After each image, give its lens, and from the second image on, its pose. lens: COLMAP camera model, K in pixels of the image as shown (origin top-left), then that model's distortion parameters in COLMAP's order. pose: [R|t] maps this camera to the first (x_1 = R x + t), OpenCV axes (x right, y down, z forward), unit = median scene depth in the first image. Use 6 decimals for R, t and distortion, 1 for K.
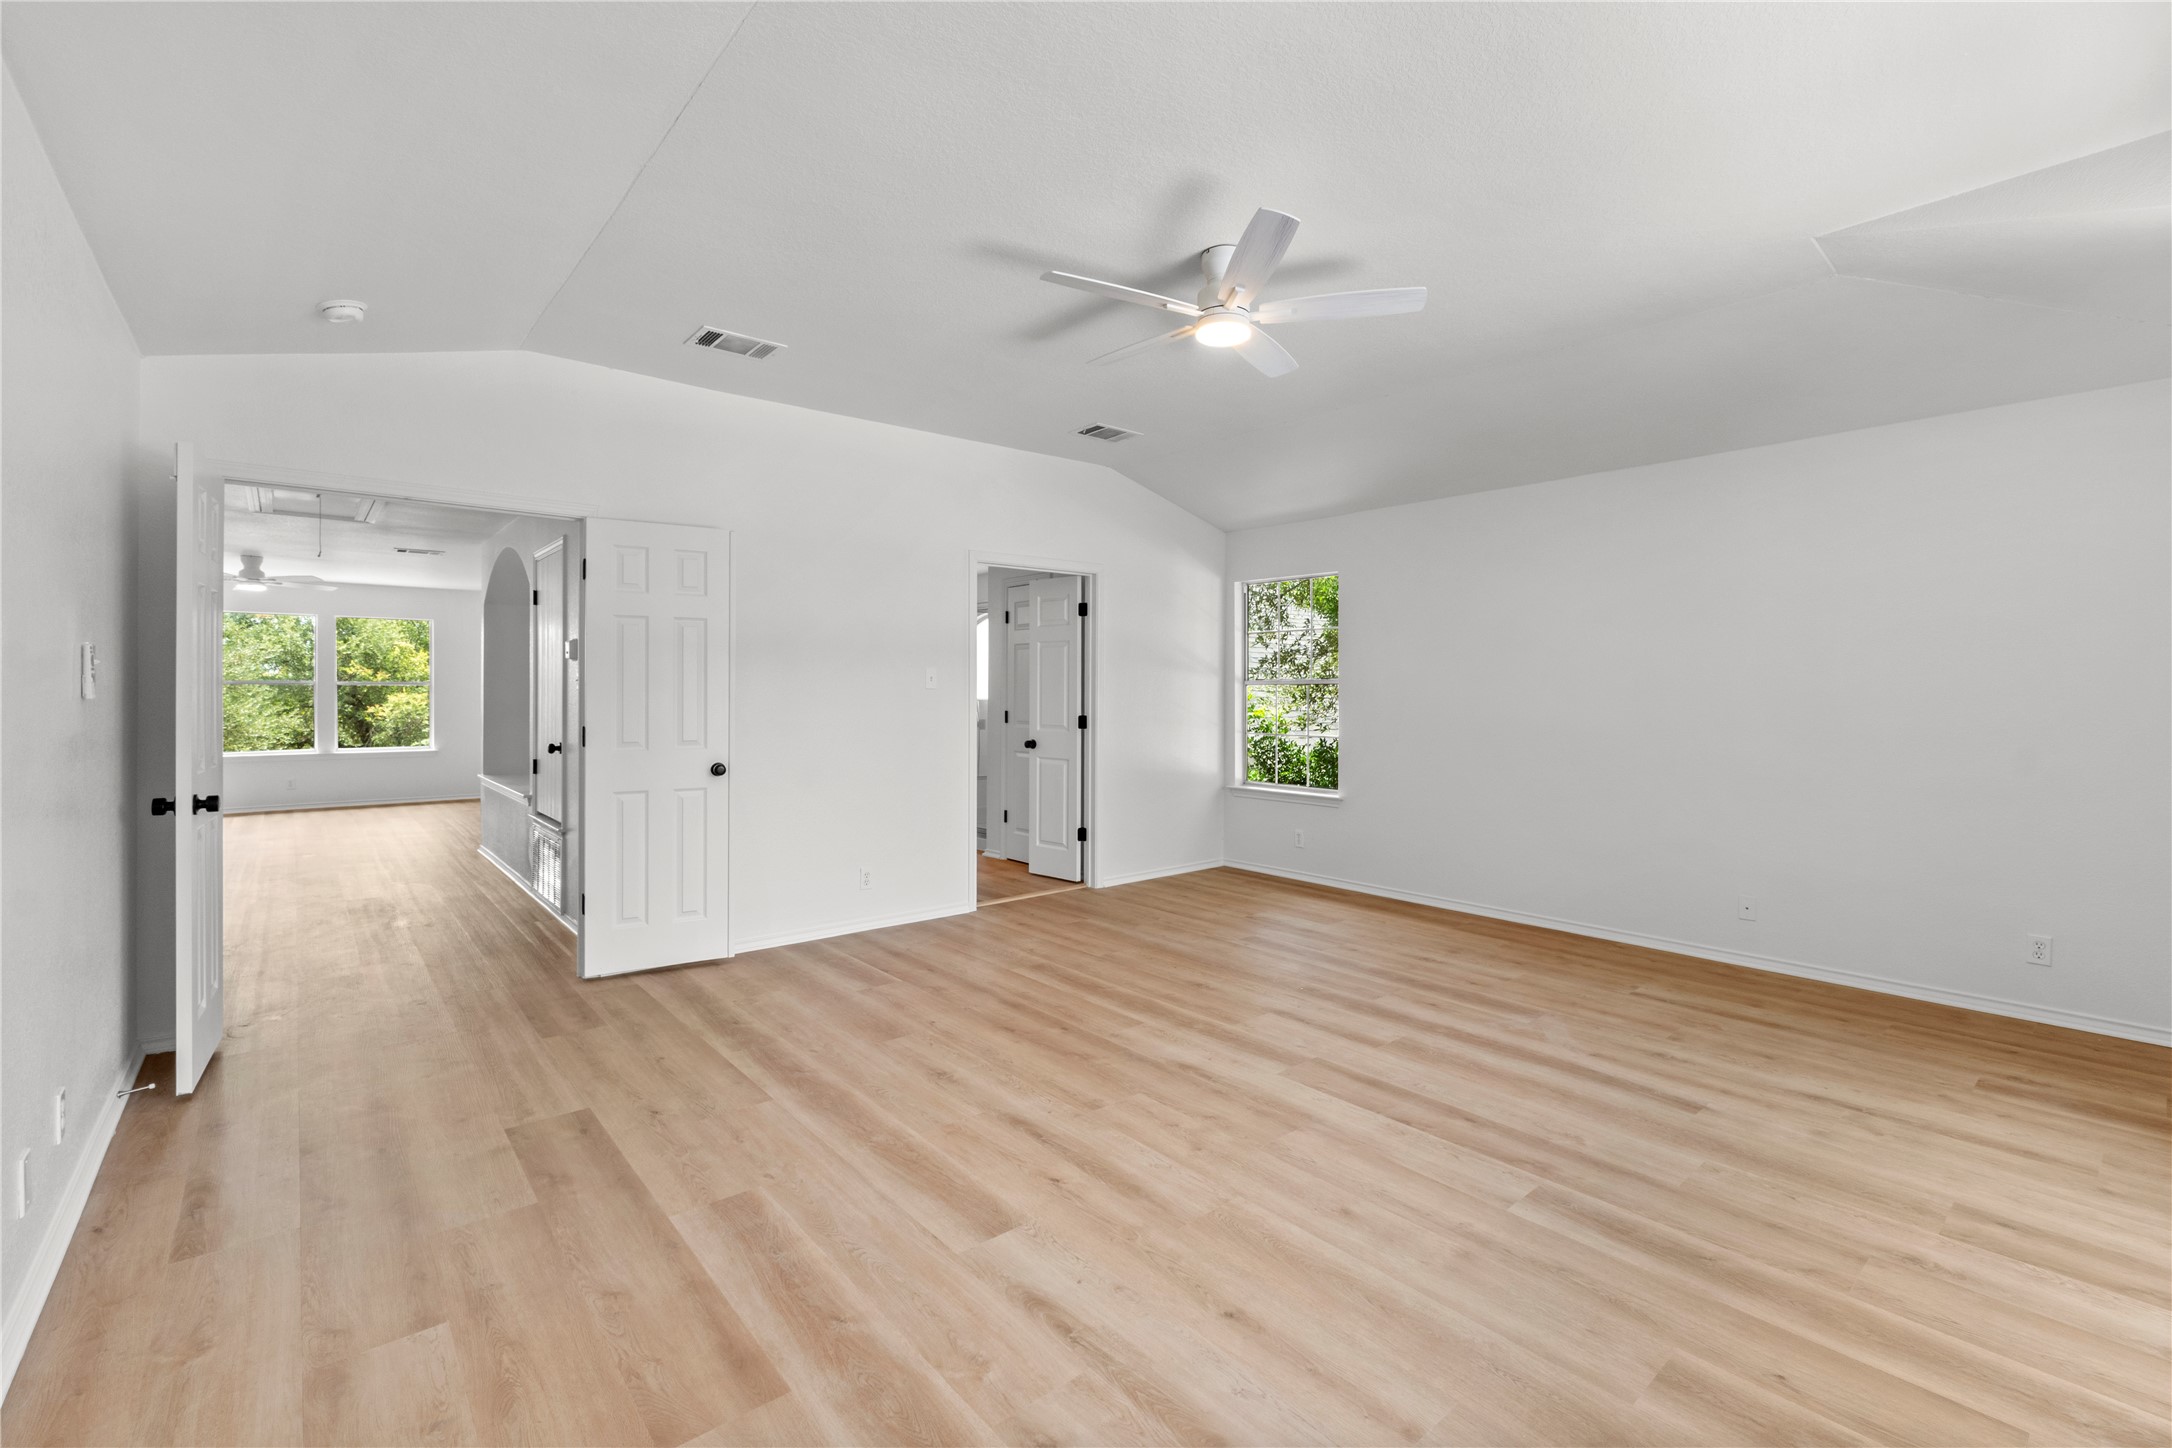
lens RADIAL K [[933.7, 0, 1089.6], [0, 933.7, 700.7], [0, 0, 1]] dist [-0.003135, -0.000265]
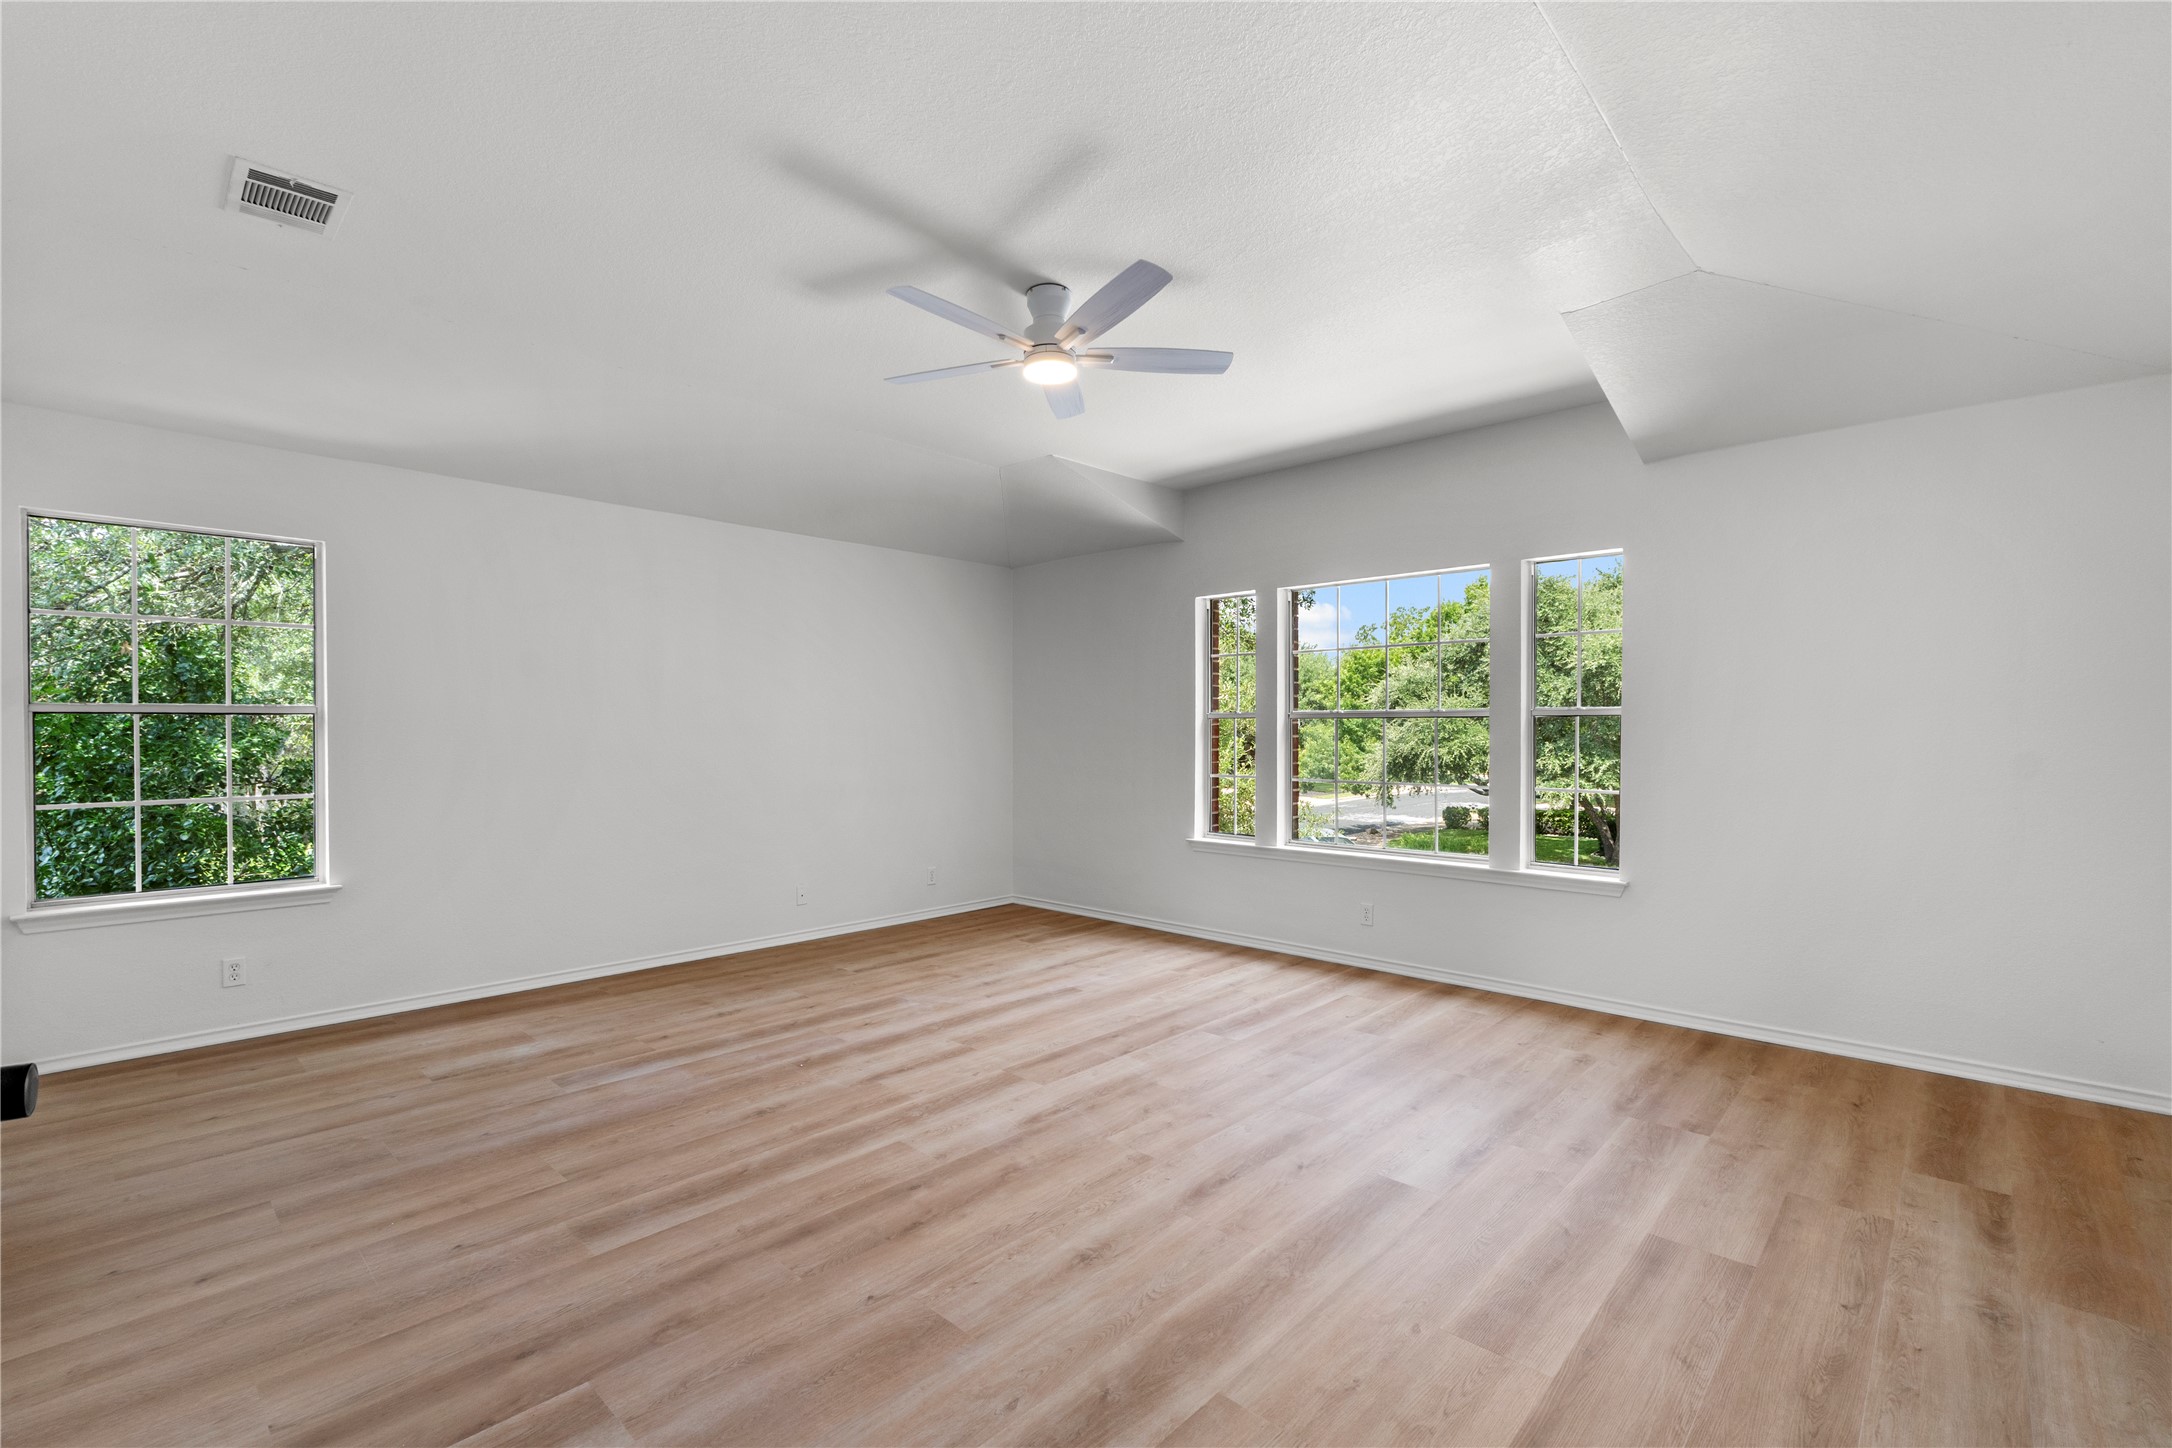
lens RADIAL K [[933.7, 0, 1089.8], [0, 933.7, 735.8], [0, 0, 1]] dist [-0.003135, -0.000265]
pose [[-0.102538, -0.011723, 0.994660, -0.853778], [0.006808, 0.999899, 0.012487, -0.012708], [-0.994706, 0.008052, -0.102448, 1.043020]]
